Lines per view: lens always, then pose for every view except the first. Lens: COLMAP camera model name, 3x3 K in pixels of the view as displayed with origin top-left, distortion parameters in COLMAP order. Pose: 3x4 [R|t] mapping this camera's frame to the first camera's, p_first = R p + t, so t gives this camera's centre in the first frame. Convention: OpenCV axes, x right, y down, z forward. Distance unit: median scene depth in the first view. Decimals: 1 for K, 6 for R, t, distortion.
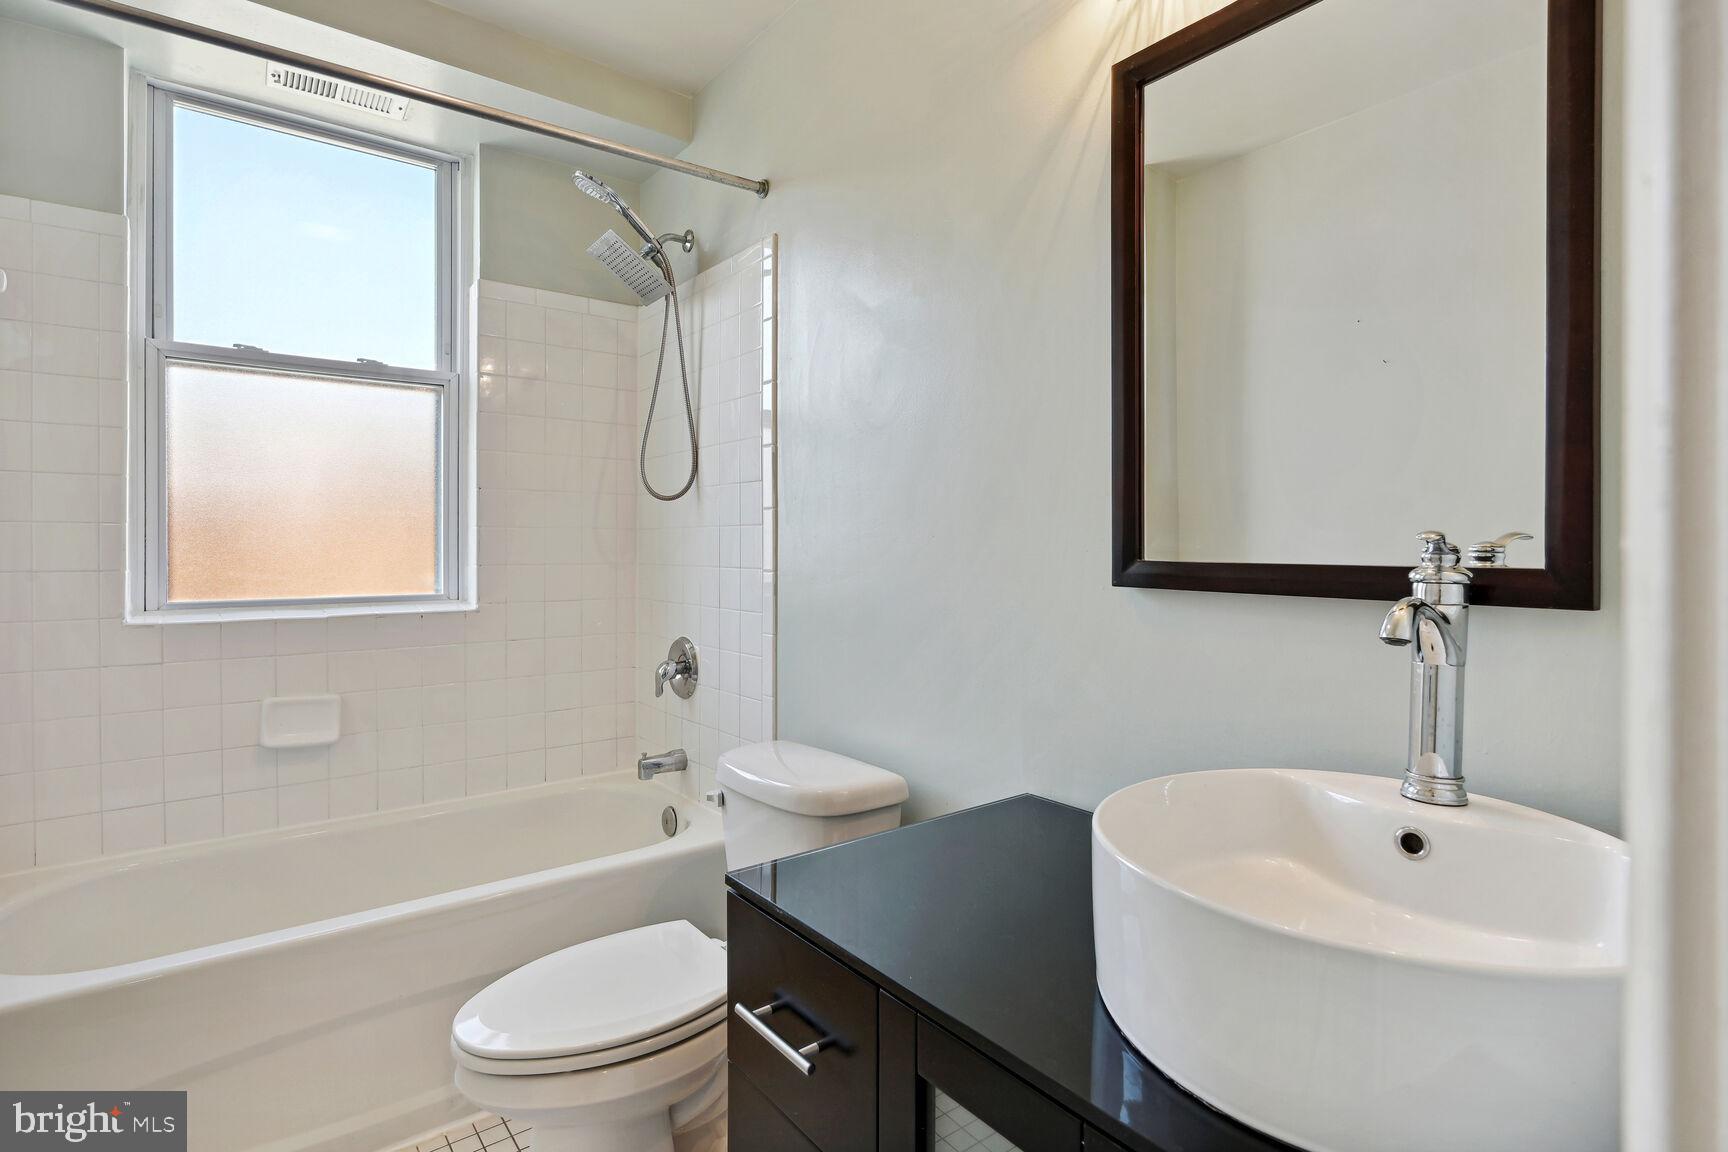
lens RADIAL K [[857.8, 0, 871.0], [0, 857.8, 548.4], [0, 0, 1]] dist [-0.009111, 0.002576]
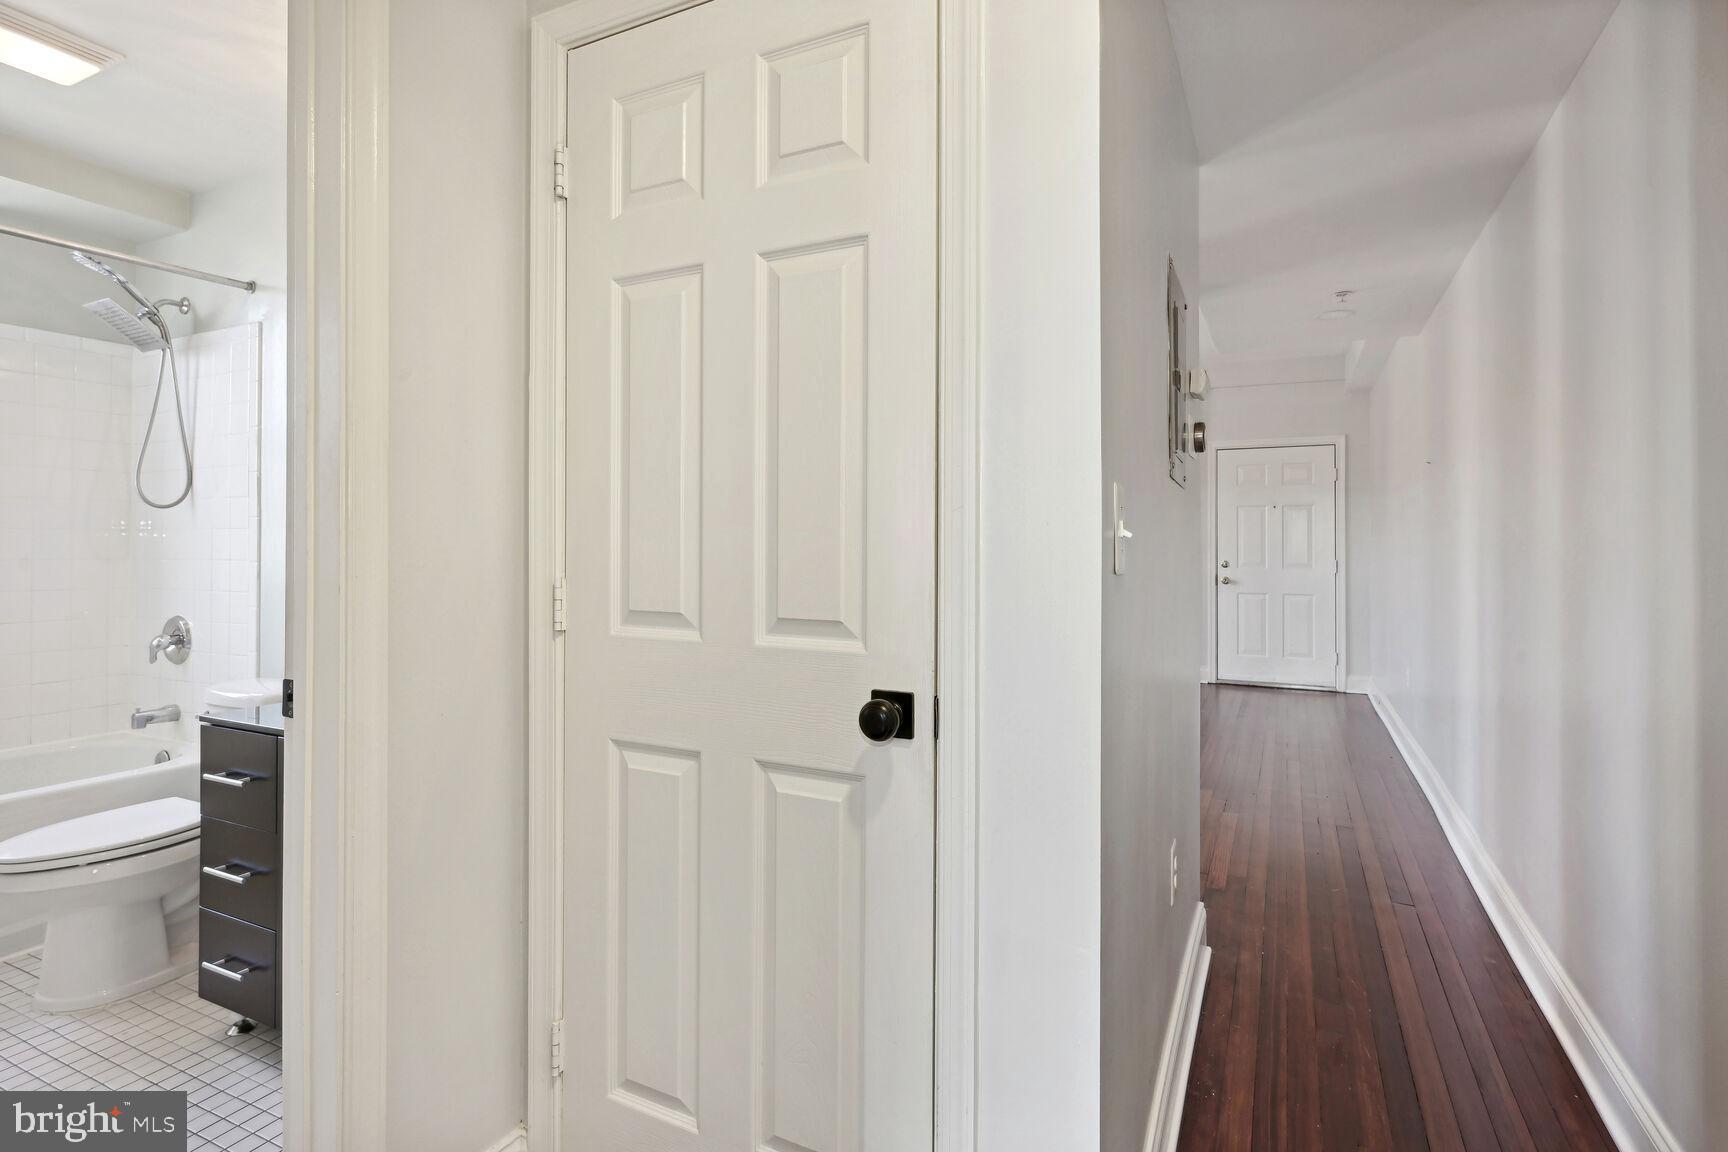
lens RADIAL K [[857.8, 0, 877.8], [0, 857.8, 545.7], [0, 0, 1]] dist [-0.009111, 0.002576]
pose [[0.894561, 0.004776, 0.446920, 0.157204], [-0.001000, 0.999962, -0.008685, 0.011010], [-0.446944, 0.007322, 0.894532, -0.650813]]
